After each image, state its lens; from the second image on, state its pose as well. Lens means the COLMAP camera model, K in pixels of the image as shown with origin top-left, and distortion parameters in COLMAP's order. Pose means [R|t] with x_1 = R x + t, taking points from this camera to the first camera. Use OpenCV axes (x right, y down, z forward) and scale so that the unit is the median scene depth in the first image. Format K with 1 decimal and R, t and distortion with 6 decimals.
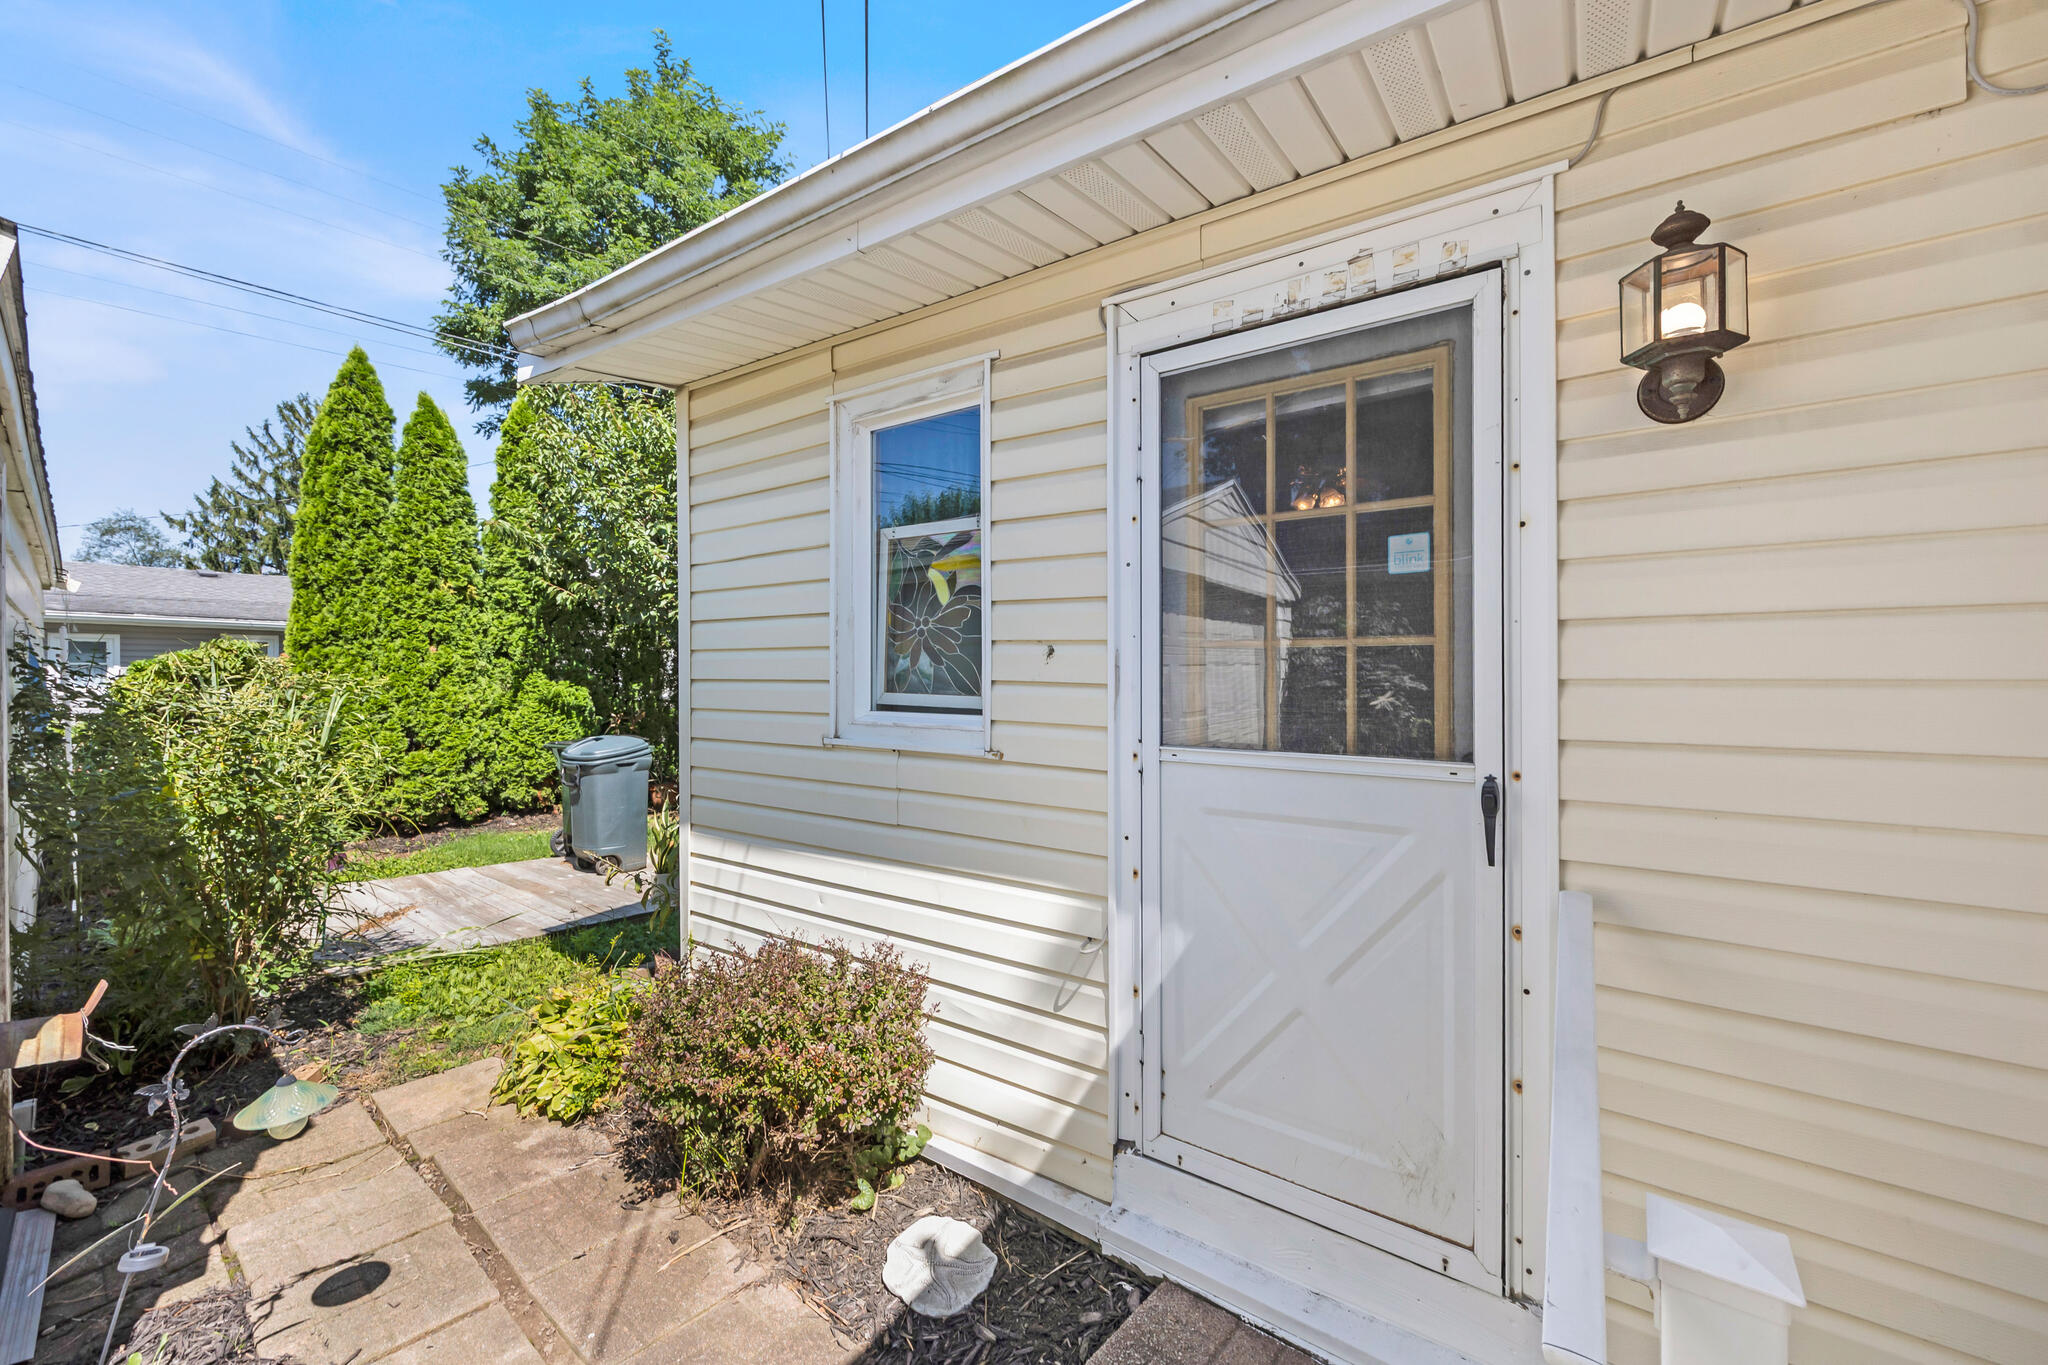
lens RADIAL K [[798.0, 0, 1022.0], [0, 798.0, 670.3], [0, 0, 1]] dist [-0.003128, -0.000105]
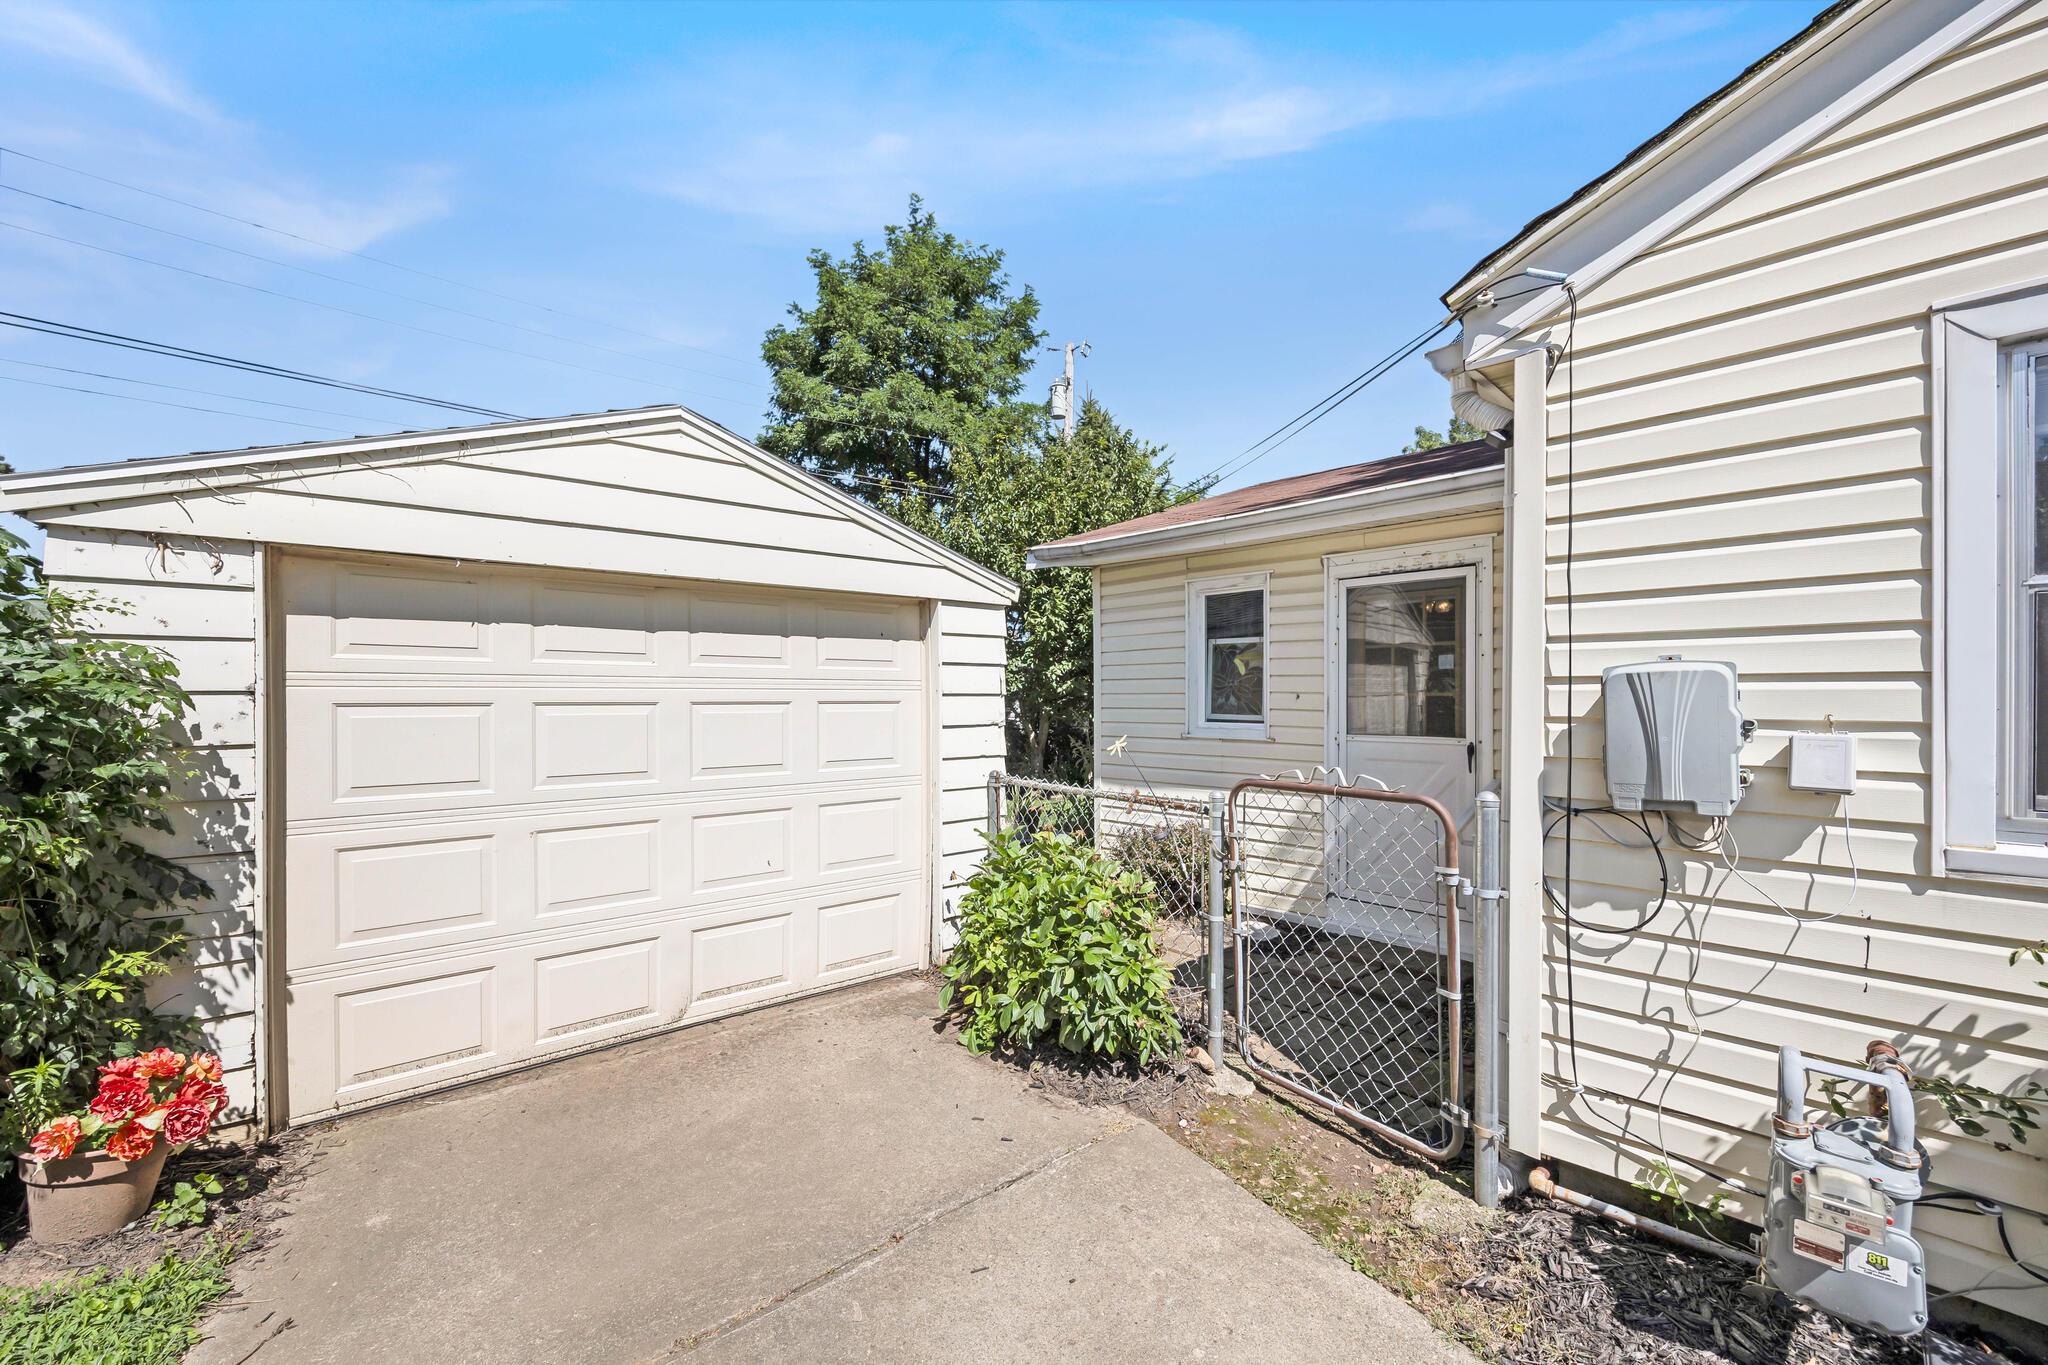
lens RADIAL K [[798.0, 0, 993.0], [0, 798.0, 706.5], [0, 0, 1]] dist [-0.003128, -0.000105]
pose [[0.975395, 0.001585, -0.220459, -0.316443], [0.000649, 0.999949, 0.010060, -0.017336], [0.220464, -0.009956, 0.975344, -1.494828]]
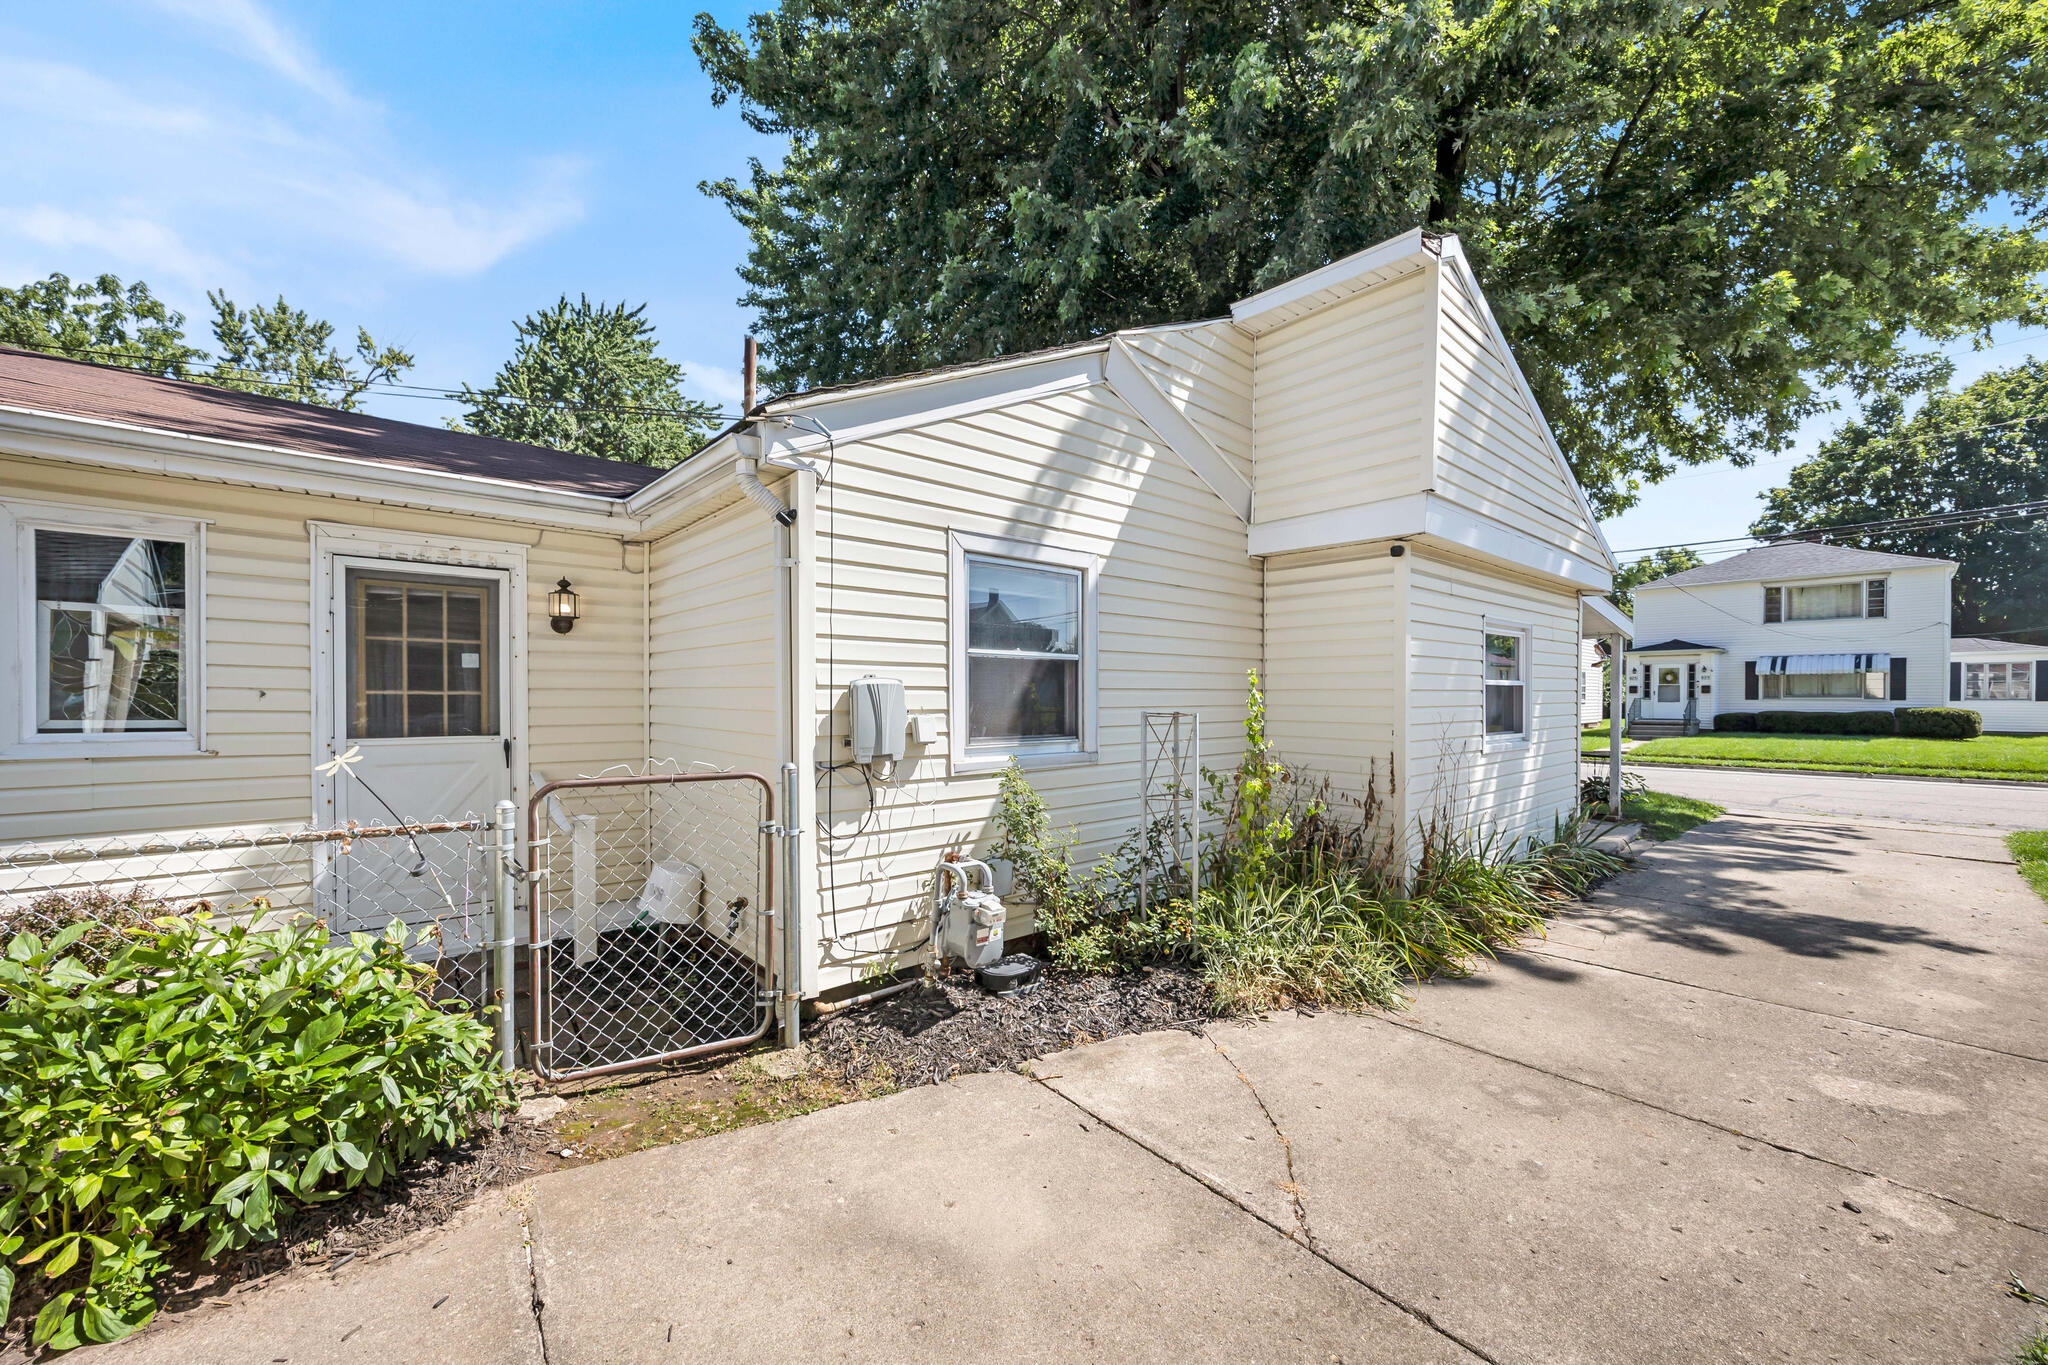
lens RADIAL K [[798.0, 0, 1047.0], [0, 798.0, 708.9], [0, 0, 1]] dist [-0.003128, -0.000105]
pose [[0.235676, -0.011799, 0.971760, -1.274159], [-0.003172, 0.999912, 0.012910, -0.017559], [-0.971827, -0.006125, 0.235618, -1.164058]]
